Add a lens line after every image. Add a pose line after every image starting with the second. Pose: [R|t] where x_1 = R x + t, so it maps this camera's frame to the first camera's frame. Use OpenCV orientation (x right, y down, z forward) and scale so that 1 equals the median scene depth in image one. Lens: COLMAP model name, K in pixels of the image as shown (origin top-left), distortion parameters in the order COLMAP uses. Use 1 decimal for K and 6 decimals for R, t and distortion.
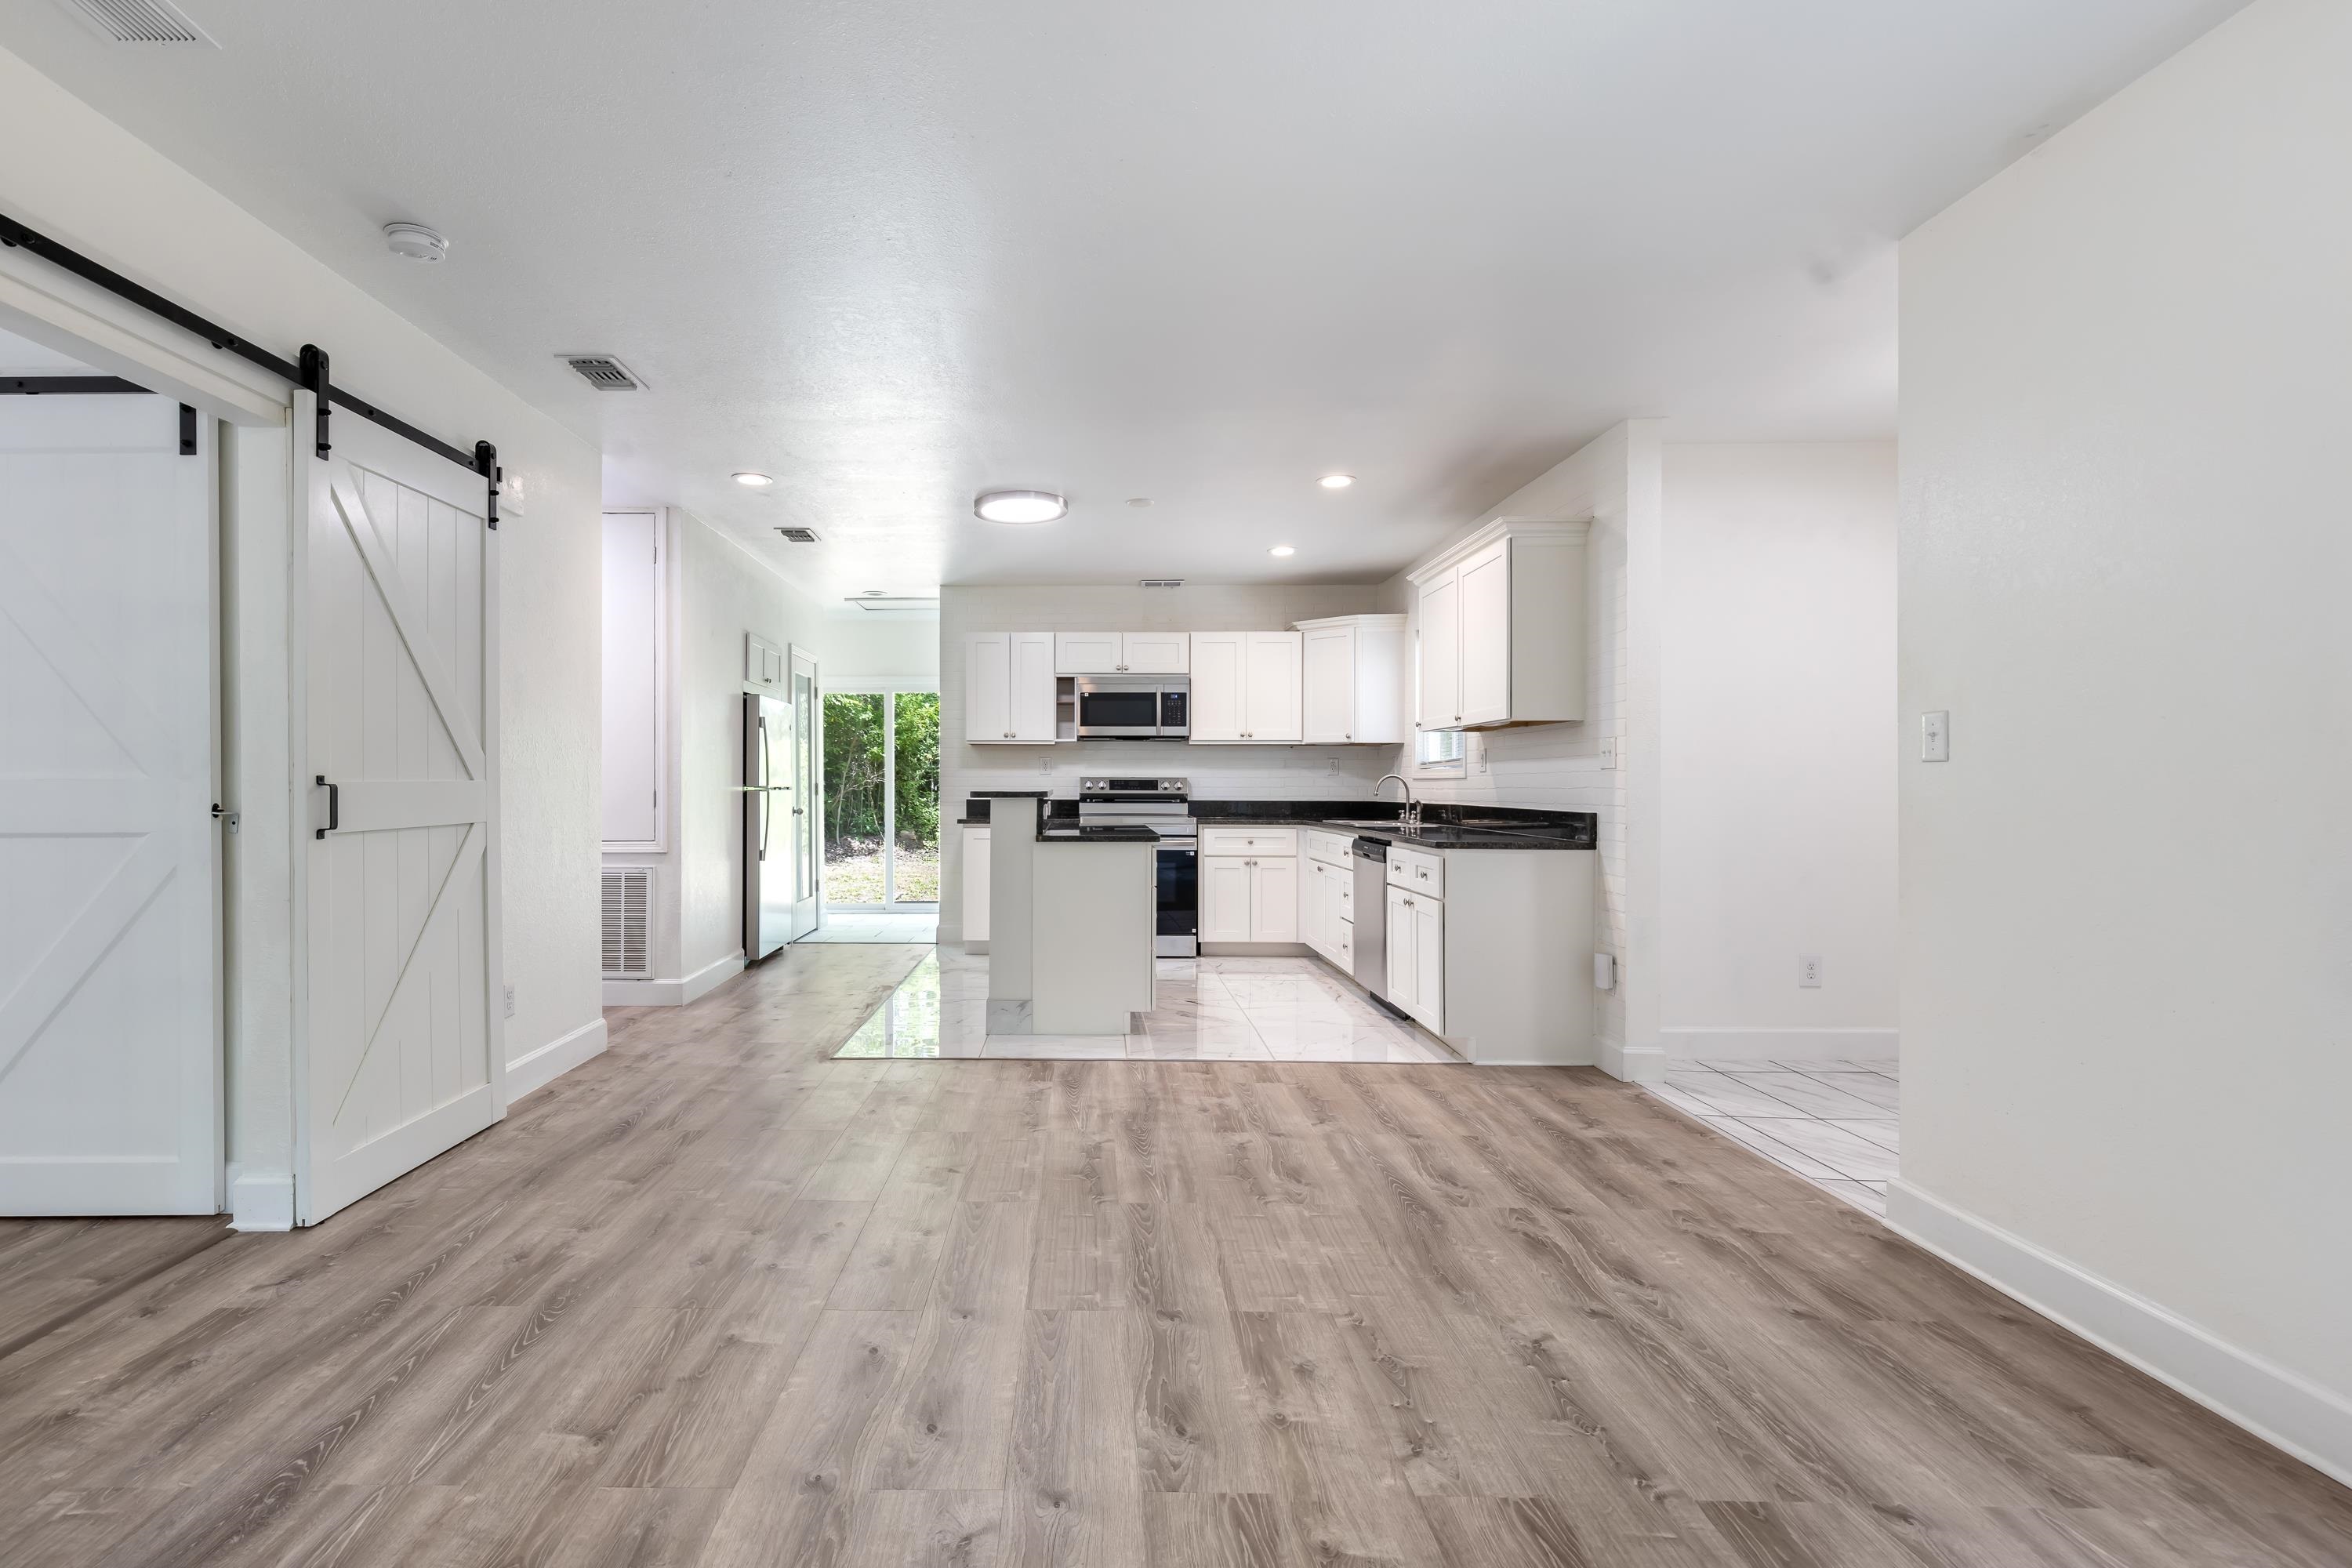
lens RADIAL K [[1105.5, 0, 1061.7], [0, 1105.5, 782.5], [0, 0, 1]] dist [0.009517, -0.000806]
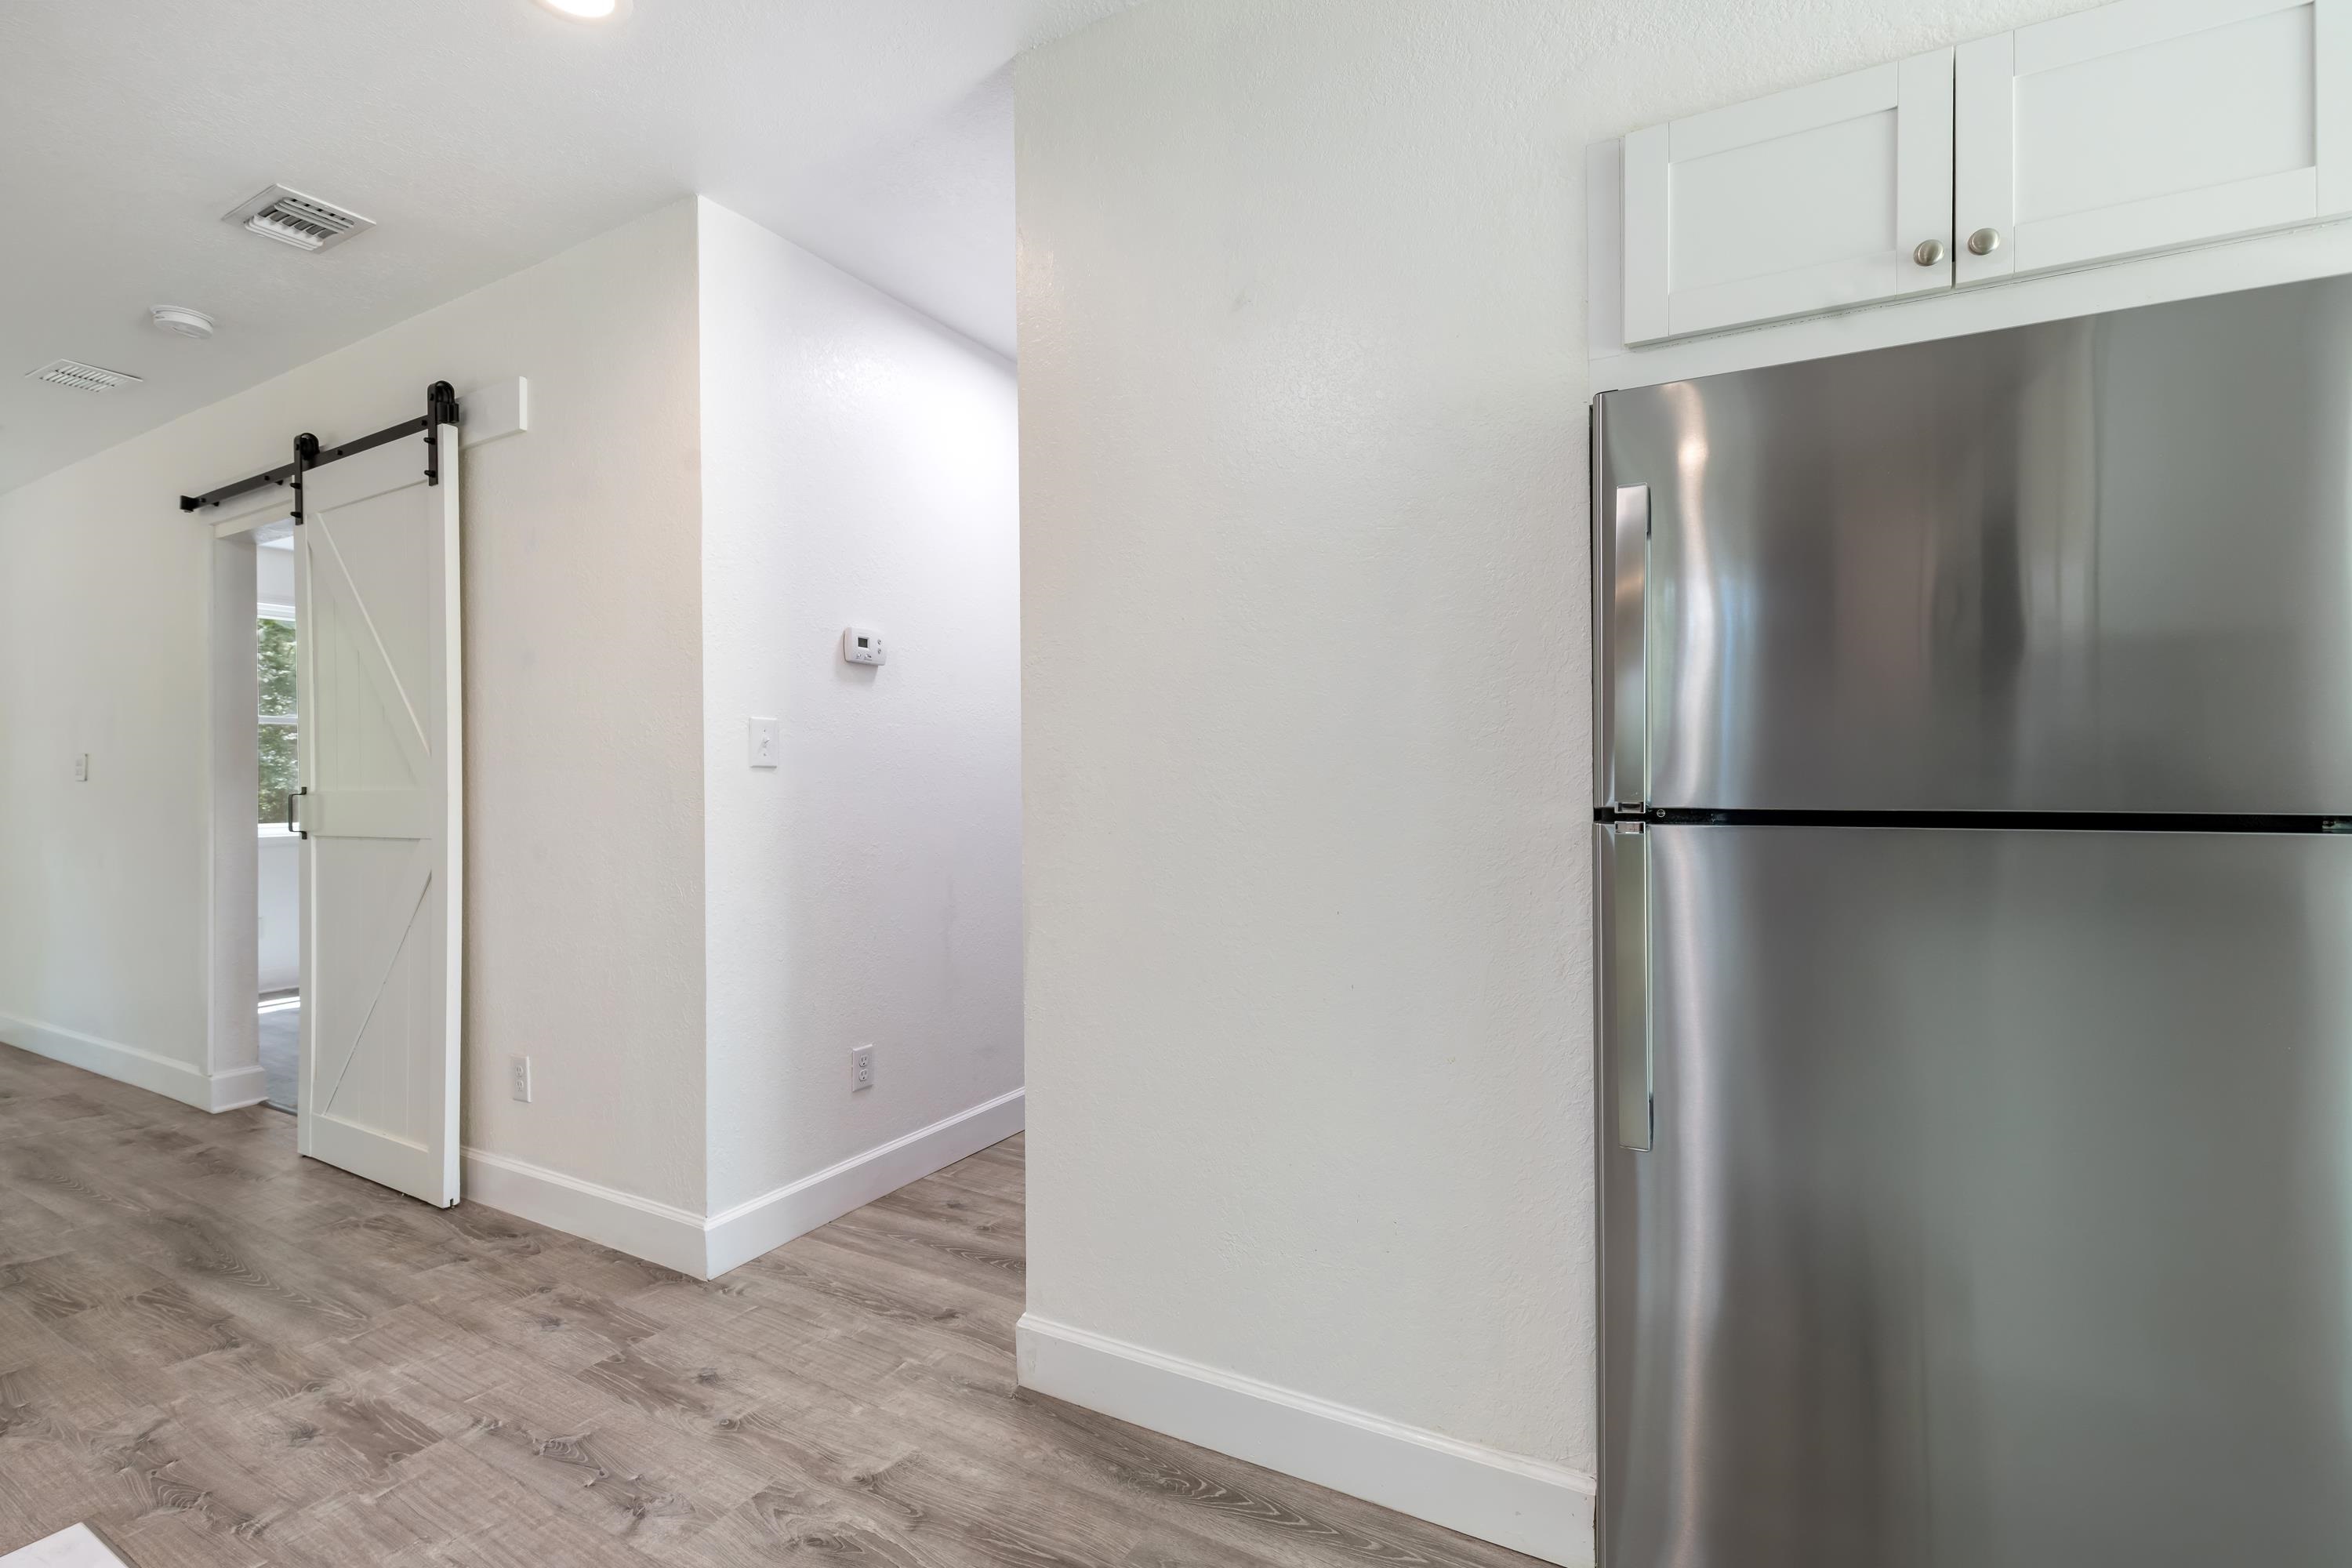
lens RADIAL K [[1052.2, 0, 1176.0], [0, 1052.2, 784.0], [0, 0, 1]] dist [0.010980, -0.000732]
pose [[-0.473162, -0.000186, -0.880976, -0.072908], [0.002653, 0.999995, -0.001635, -0.000731], [0.880972, -0.003111, -0.473159, 1.694875]]
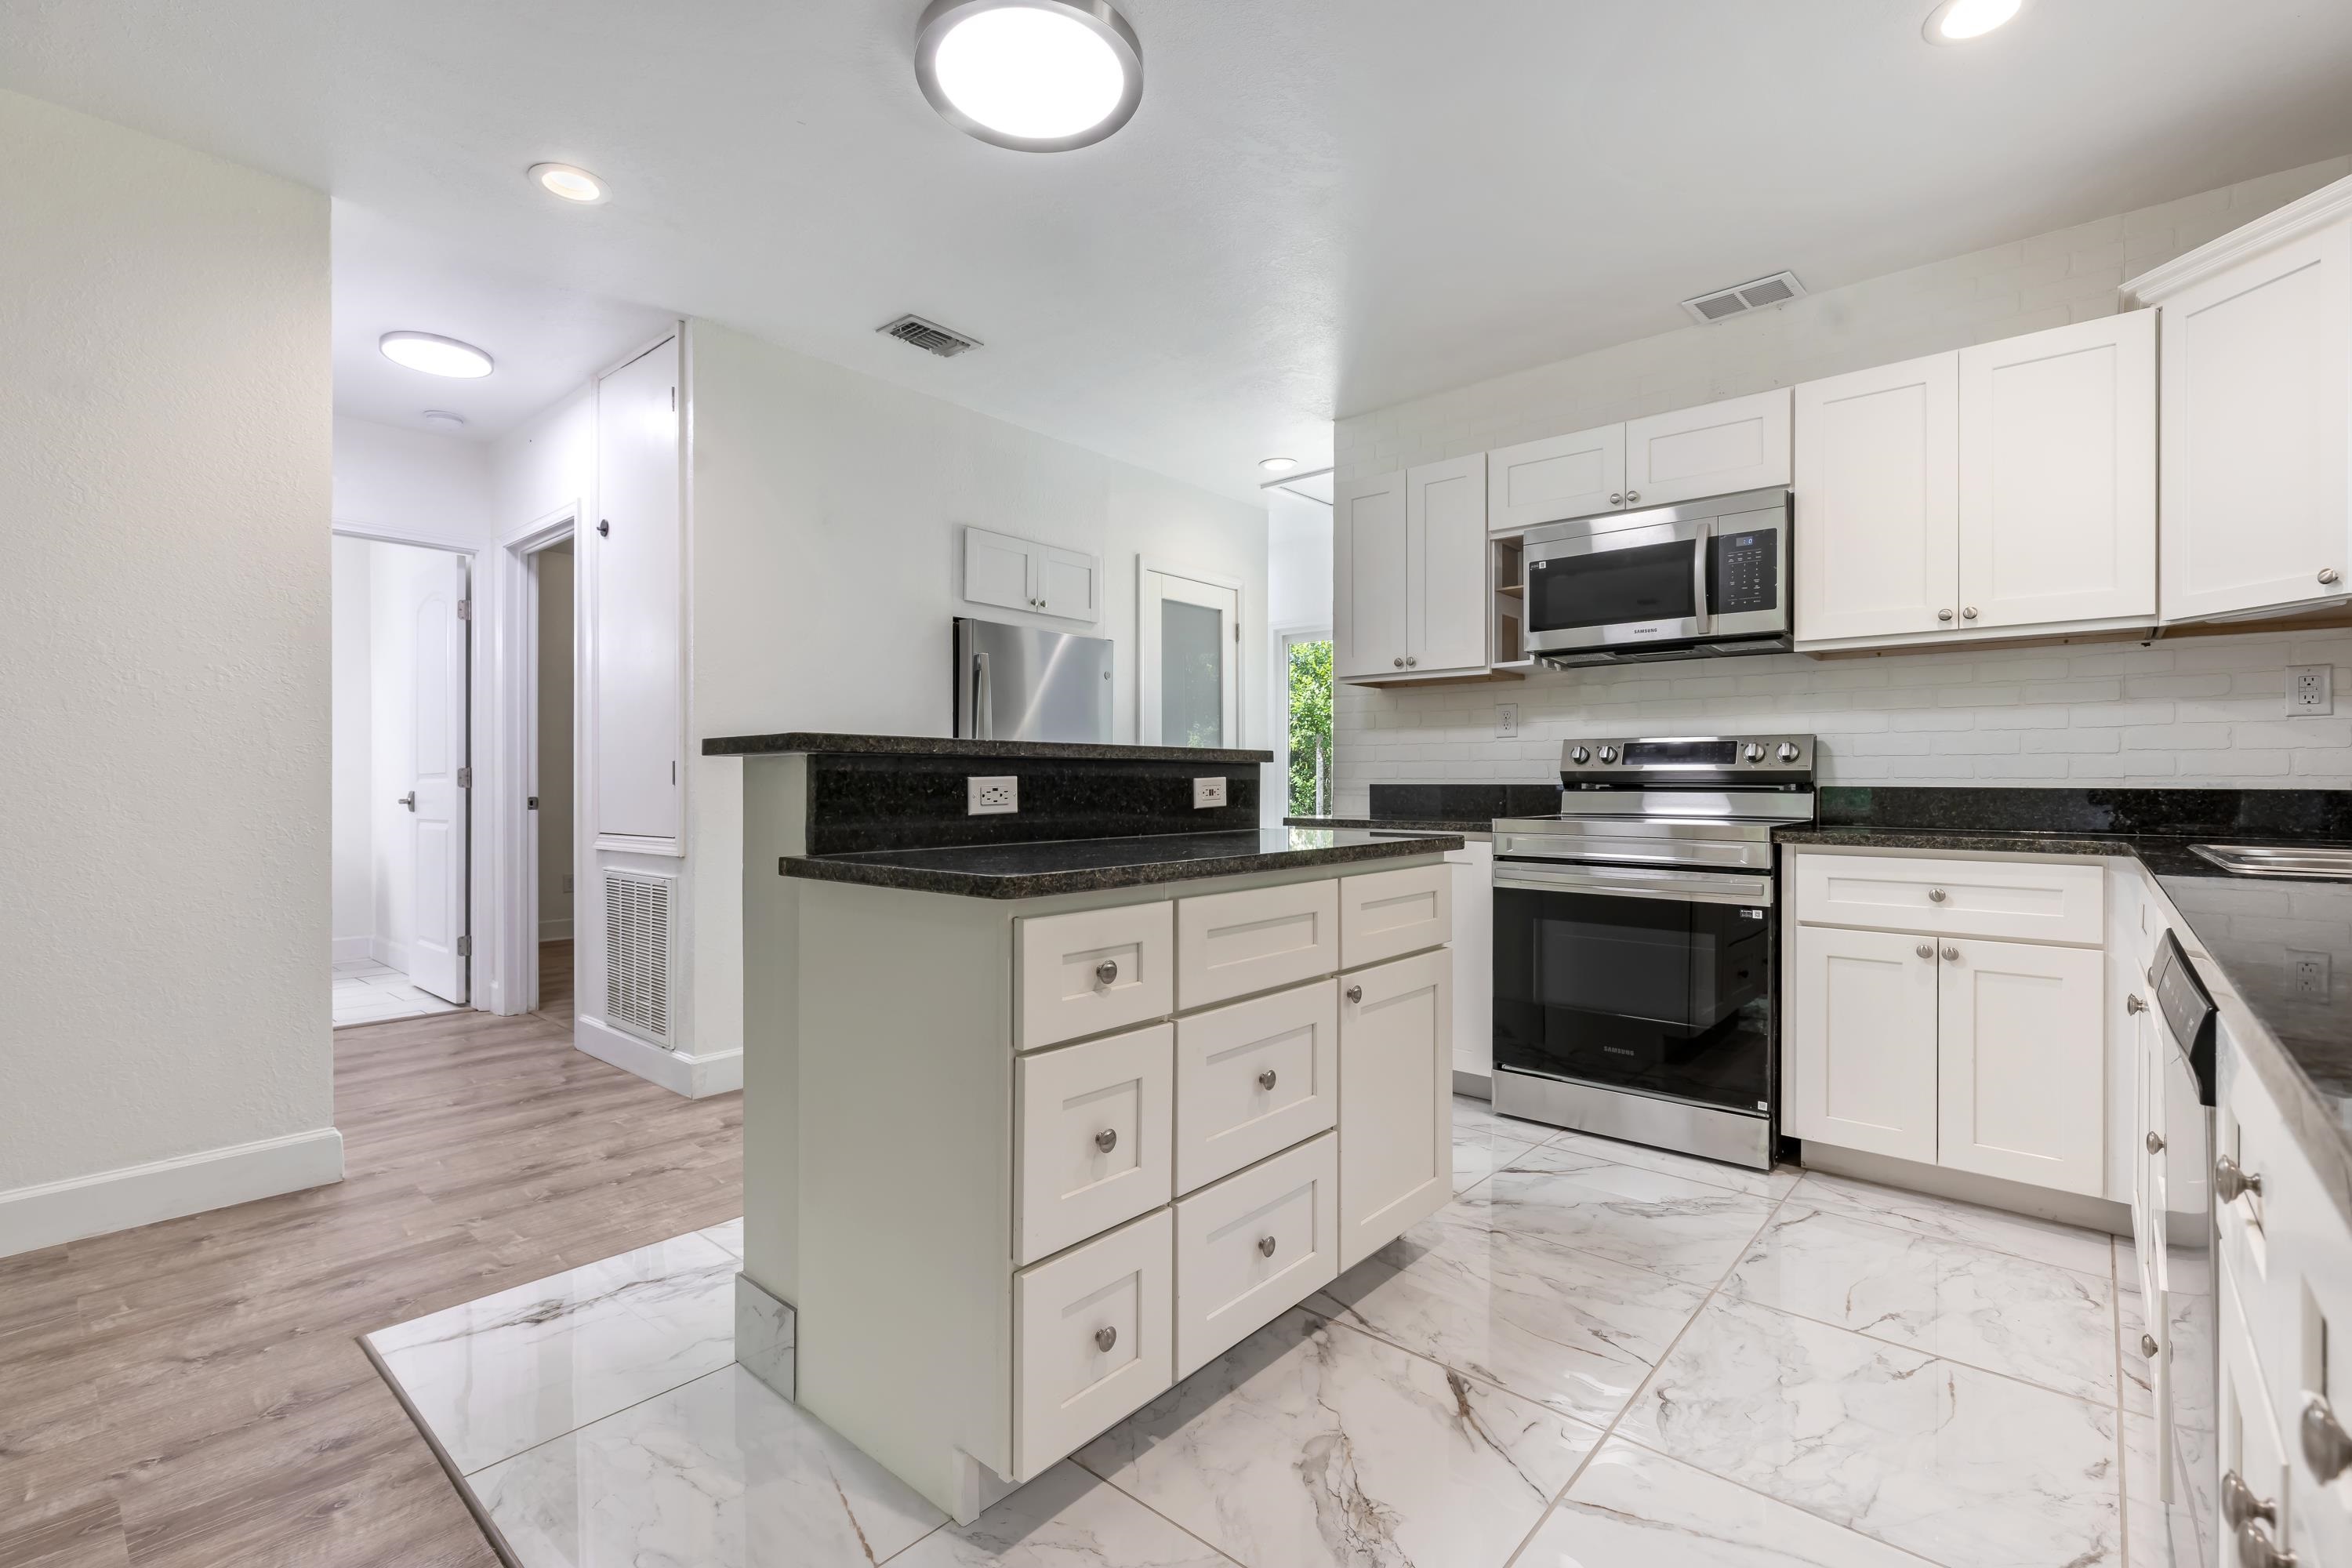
lens RADIAL K [[1057.5, 0, 1178.5], [0, 1057.5, 781.7], [0, 0, 1]] dist [0.010613, -0.001042]
pose [[0.768351, -0.001124, -0.640028, 0.359345], [-0.001134, 0.999994, -0.003118, 0.030360], [0.640028, 0.003122, 0.768345, 0.995196]]
